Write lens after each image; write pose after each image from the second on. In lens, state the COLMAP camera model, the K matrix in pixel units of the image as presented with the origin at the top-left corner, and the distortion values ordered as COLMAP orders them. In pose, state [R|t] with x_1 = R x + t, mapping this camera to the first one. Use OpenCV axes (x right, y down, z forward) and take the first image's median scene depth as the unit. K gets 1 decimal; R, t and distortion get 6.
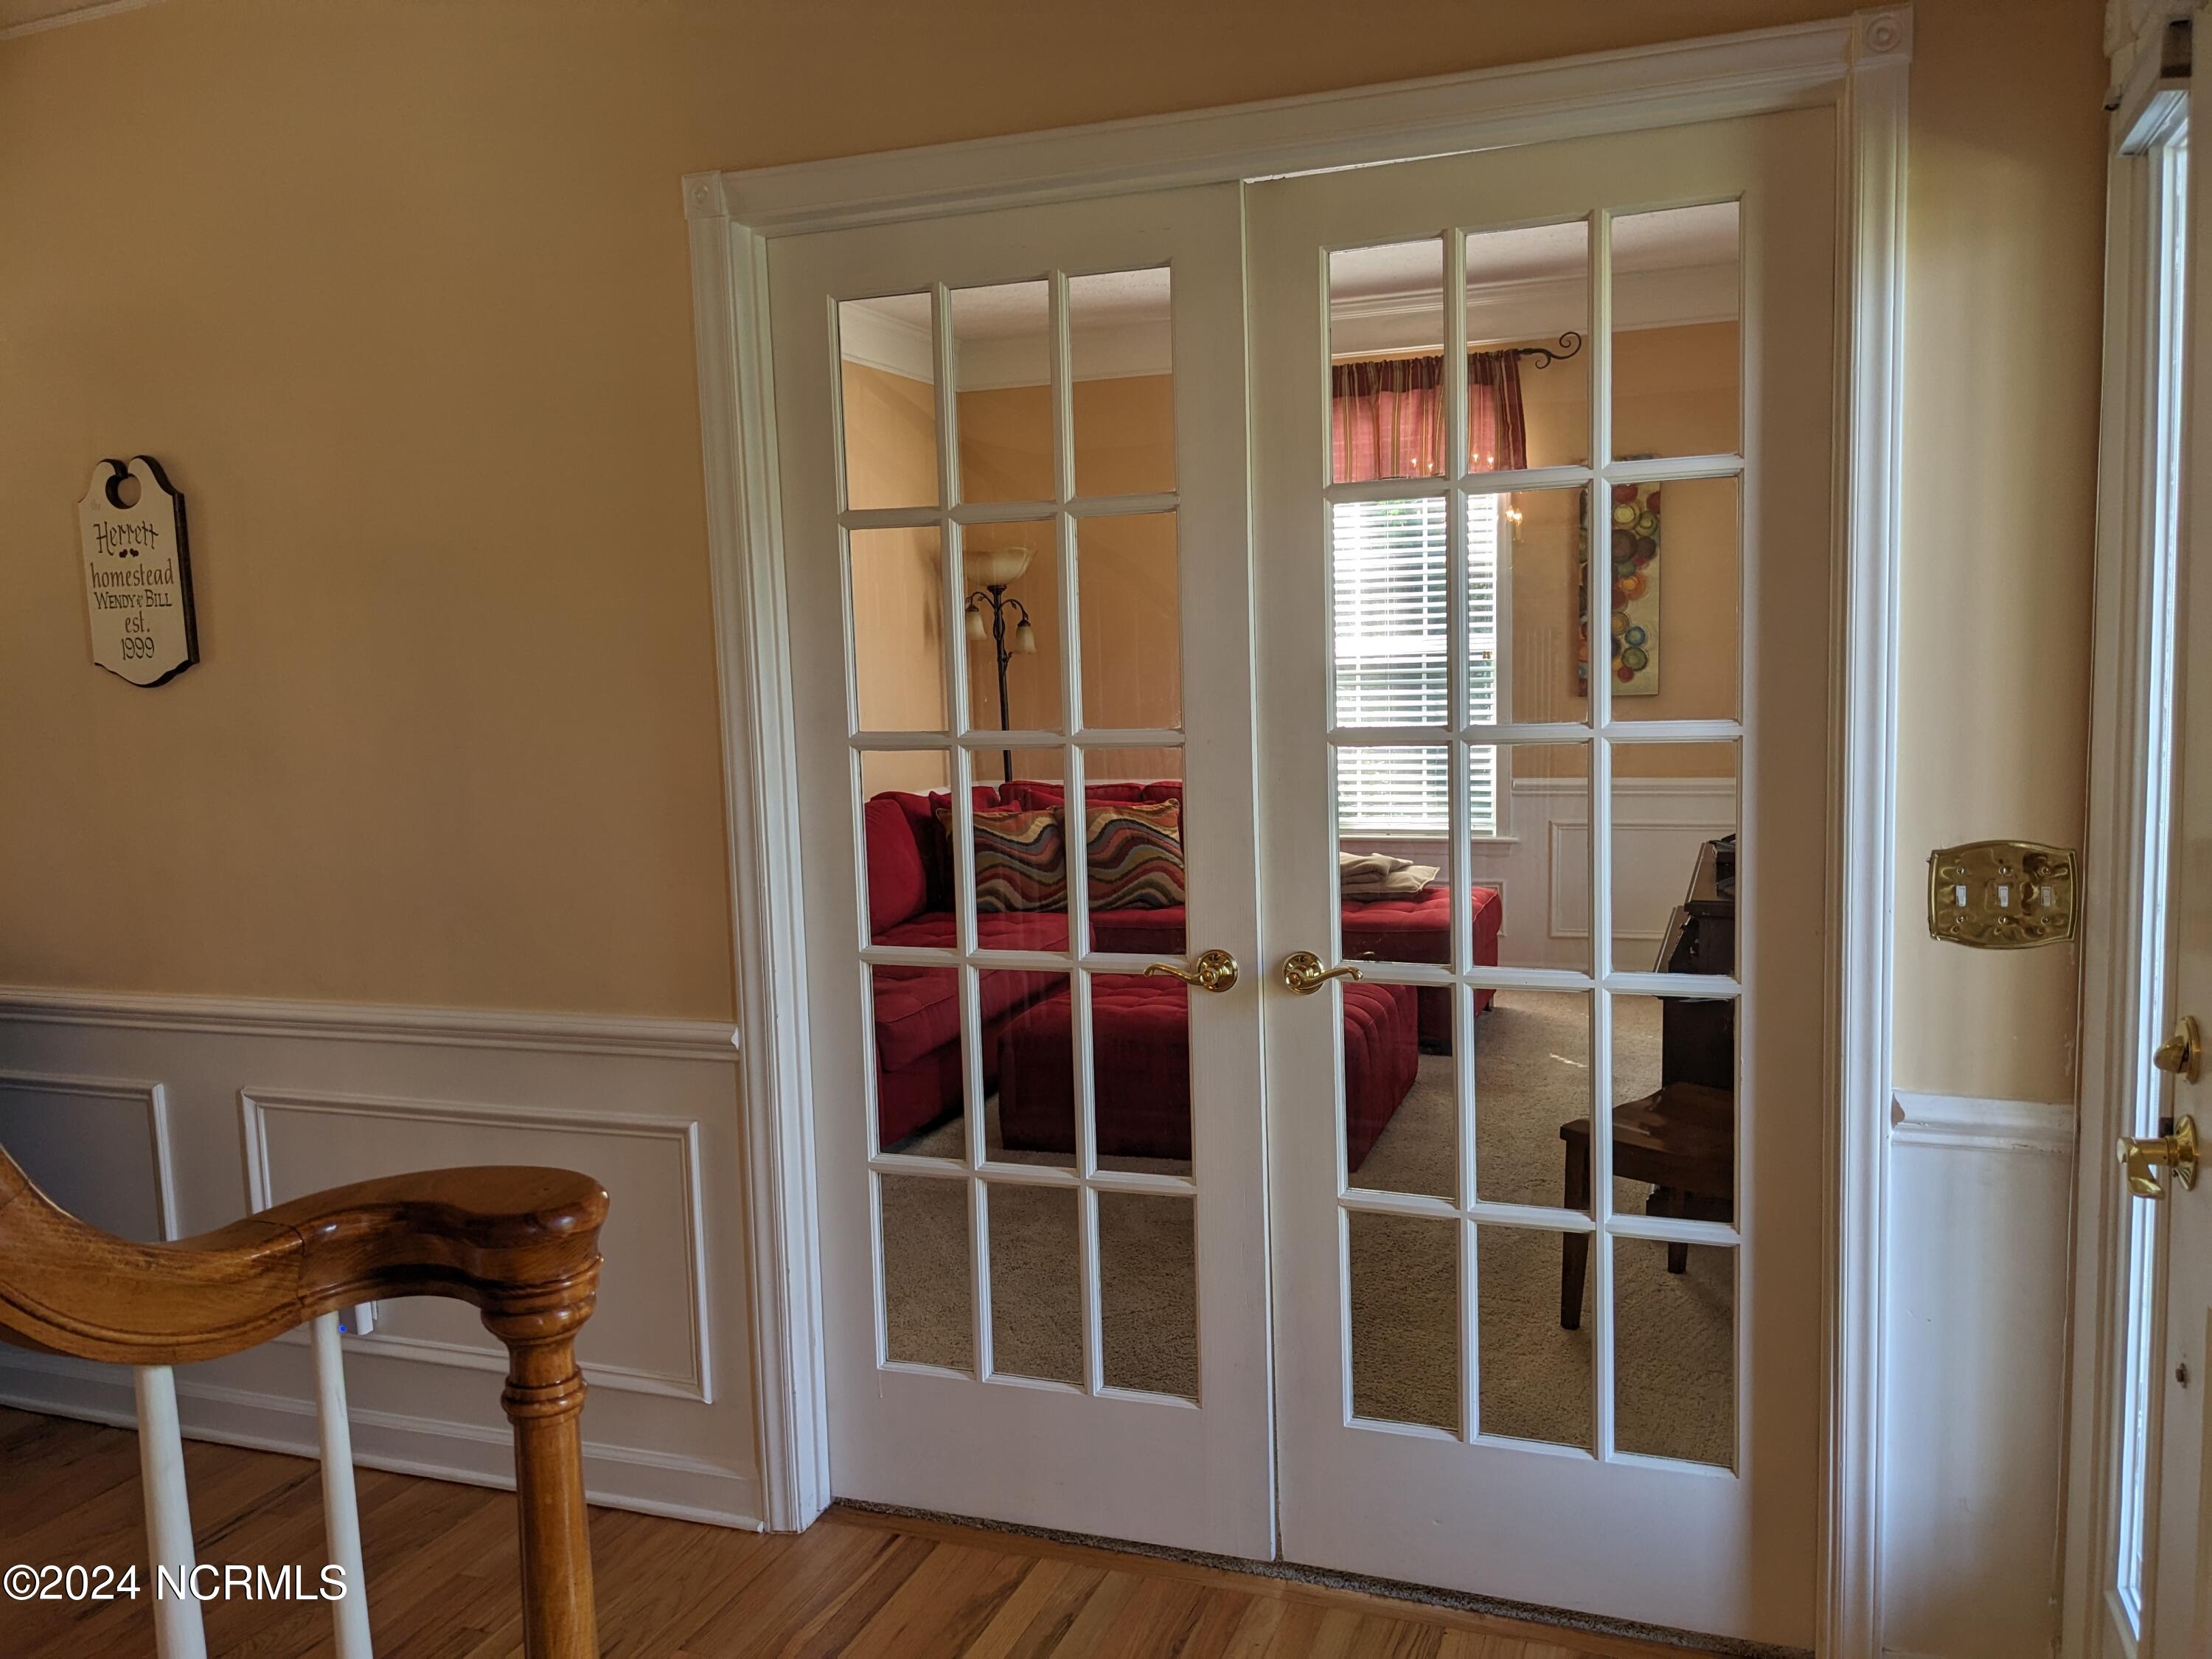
lens RADIAL K [[1745.7, 0, 1102.5], [0, 1745.7, 828.8], [0, 0, 1]] dist [0.005609, -0.011456]
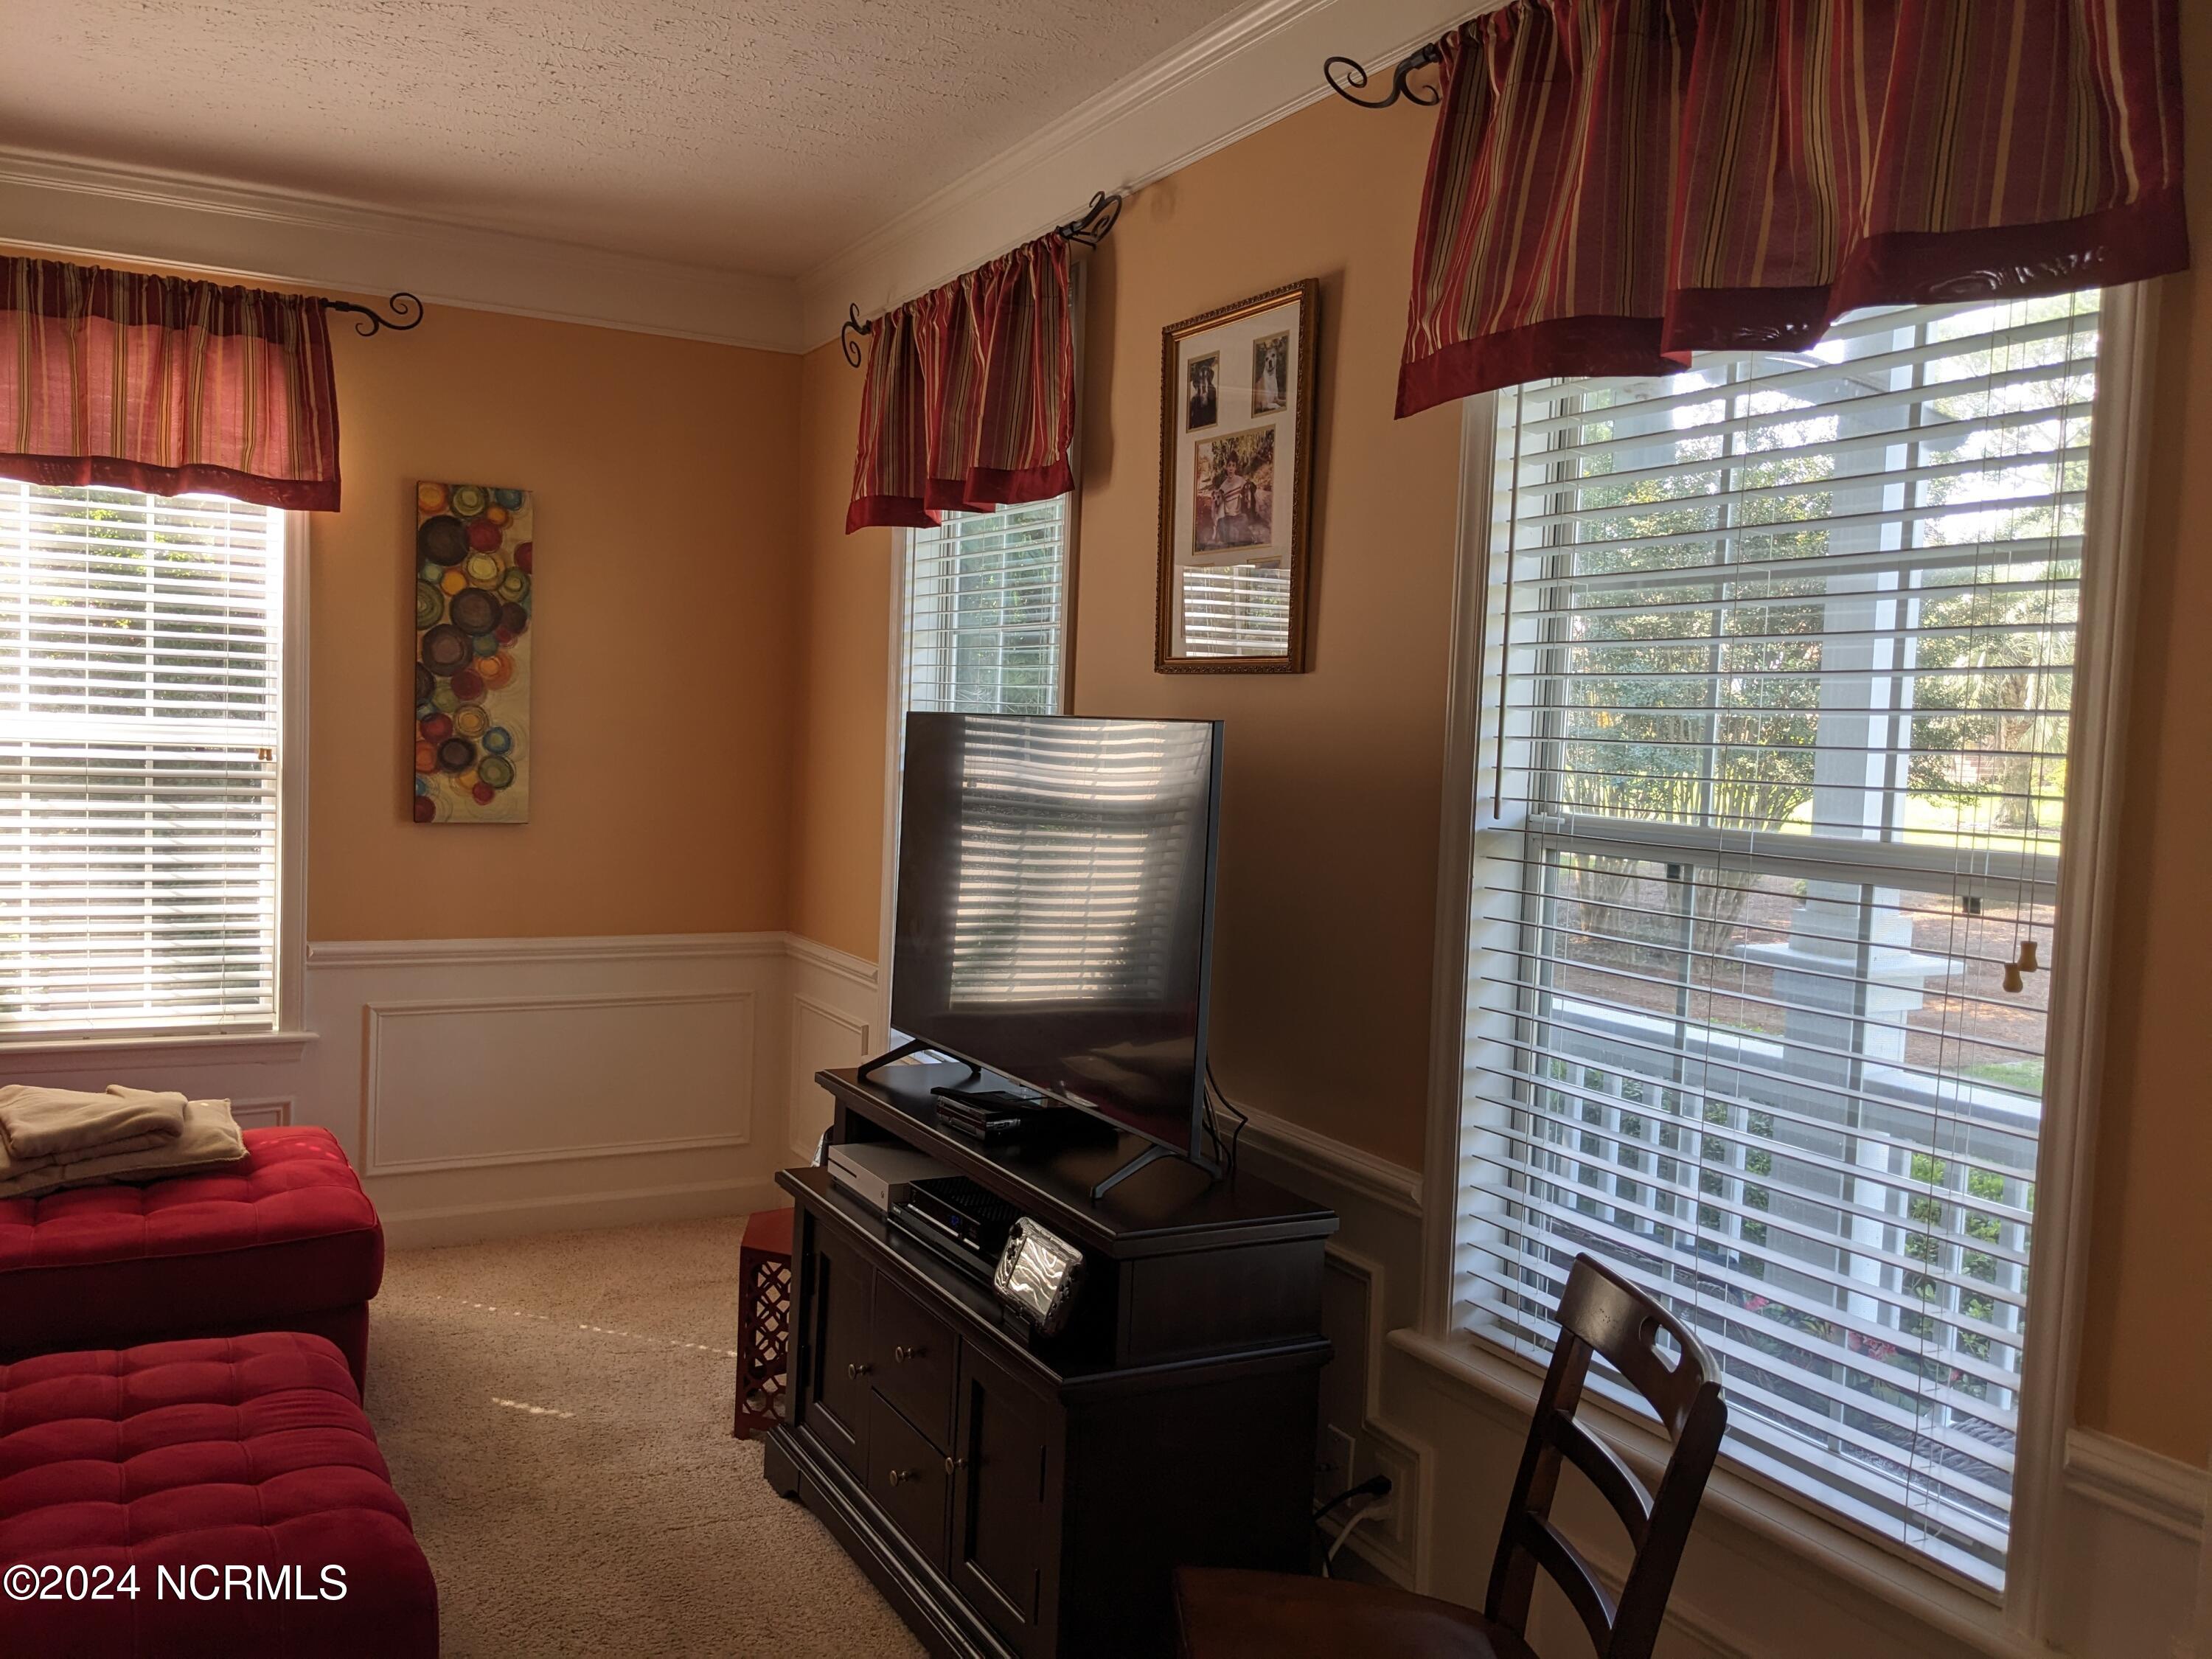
lens RADIAL K [[1745.7, 0, 1102.2], [0, 1745.7, 846.5], [0, 0, 1]] dist [0.005609, -0.011456]
pose [[0.662477, 0.010963, 0.749002, -0.061751], [0.017181, 0.999407, -0.029825, -0.040562], [-0.748885, 0.032627, 0.661896, 0.338188]]
